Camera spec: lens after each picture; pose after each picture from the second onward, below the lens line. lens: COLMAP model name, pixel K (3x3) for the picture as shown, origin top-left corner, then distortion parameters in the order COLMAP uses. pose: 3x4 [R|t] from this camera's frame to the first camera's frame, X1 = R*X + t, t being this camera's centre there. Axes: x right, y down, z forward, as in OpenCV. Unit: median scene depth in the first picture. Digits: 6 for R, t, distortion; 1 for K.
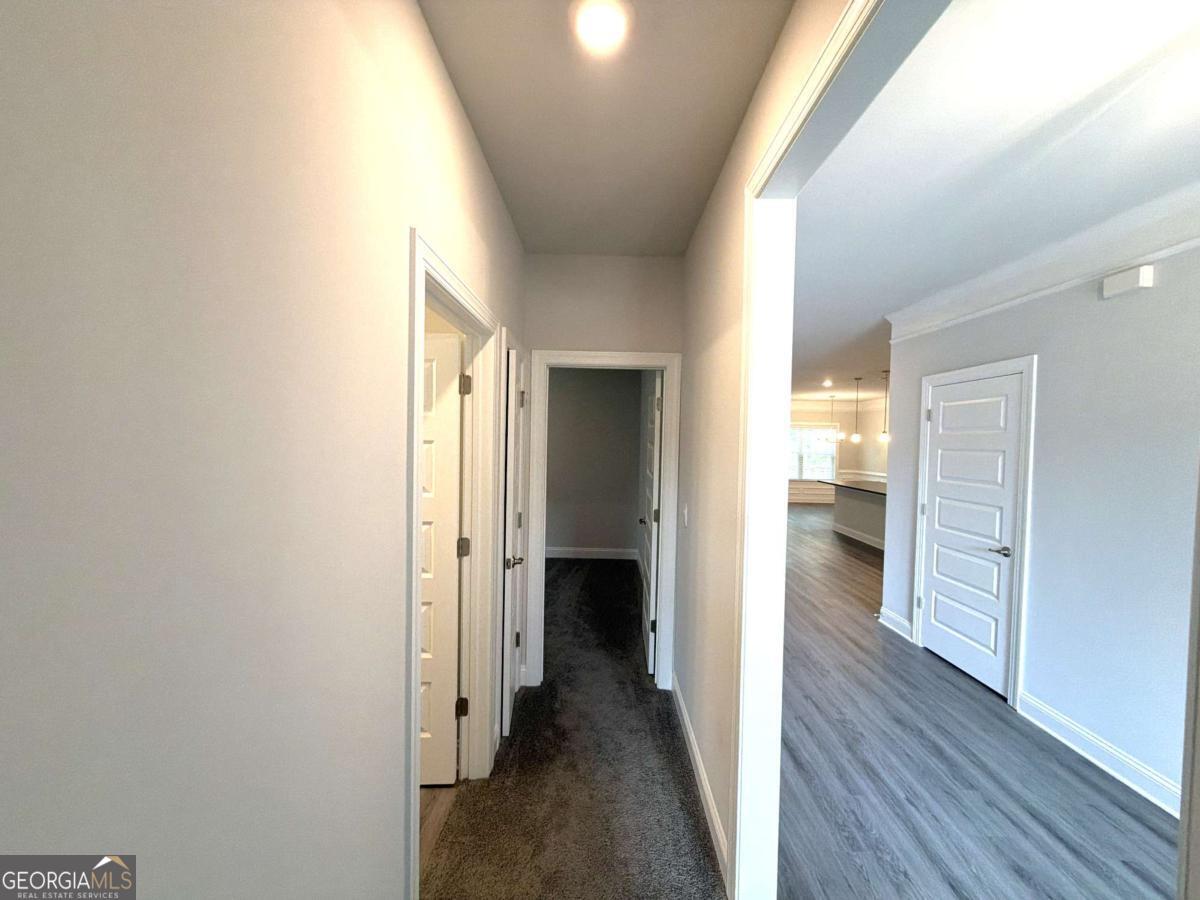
lens RADIAL K [[478.9, 0, 606.9], [0, 478.9, 451.2], [0, 0, 1]] dist [0.000403, 0.000139]
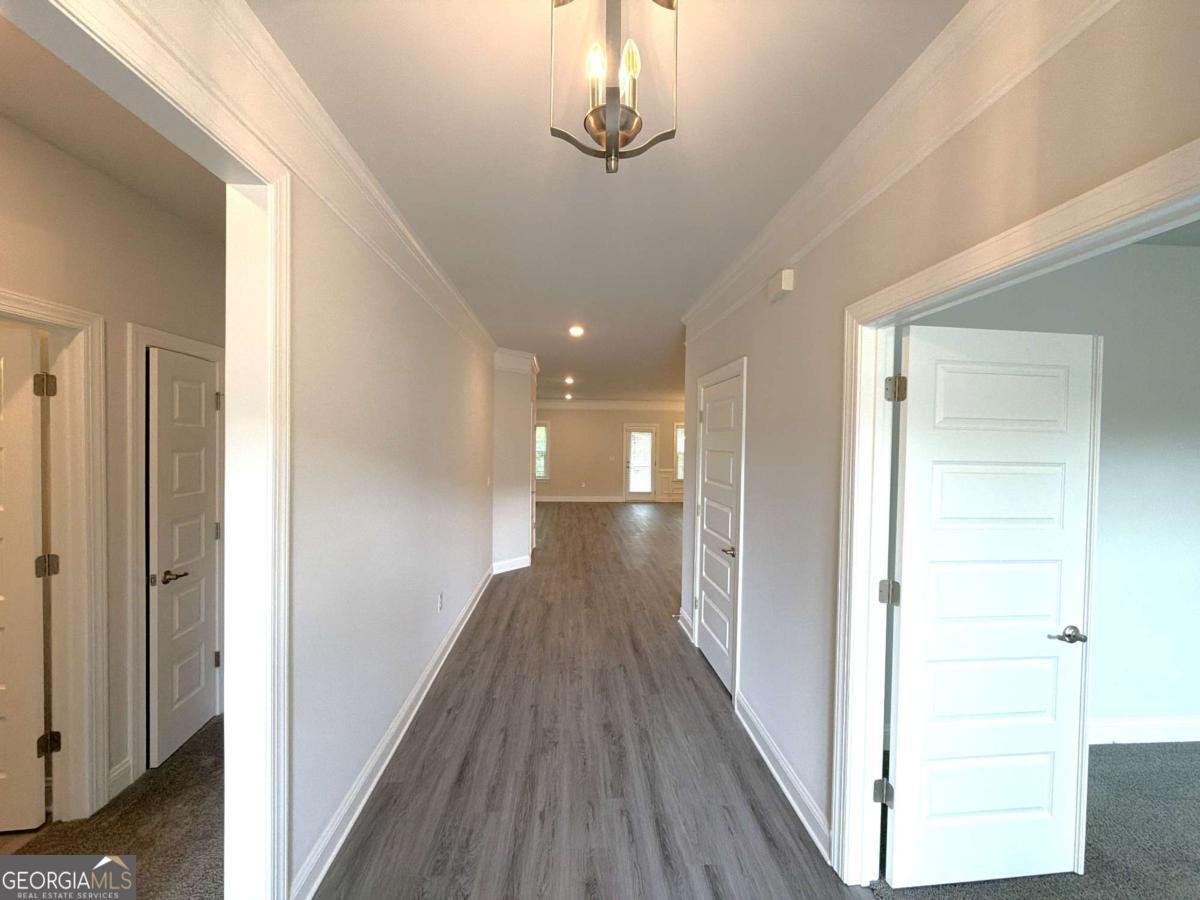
lens RADIAL K [[478.9, 0, 603.9], [0, 478.9, 450.4], [0, 0, 1]] dist [0.000403, 0.000139]
pose [[0.997276, -0.008942, 0.073215, 0.585526], [0.009301, 0.999946, -0.004553, -0.001672], [-0.073171, 0.005221, 0.997306, 0.016427]]
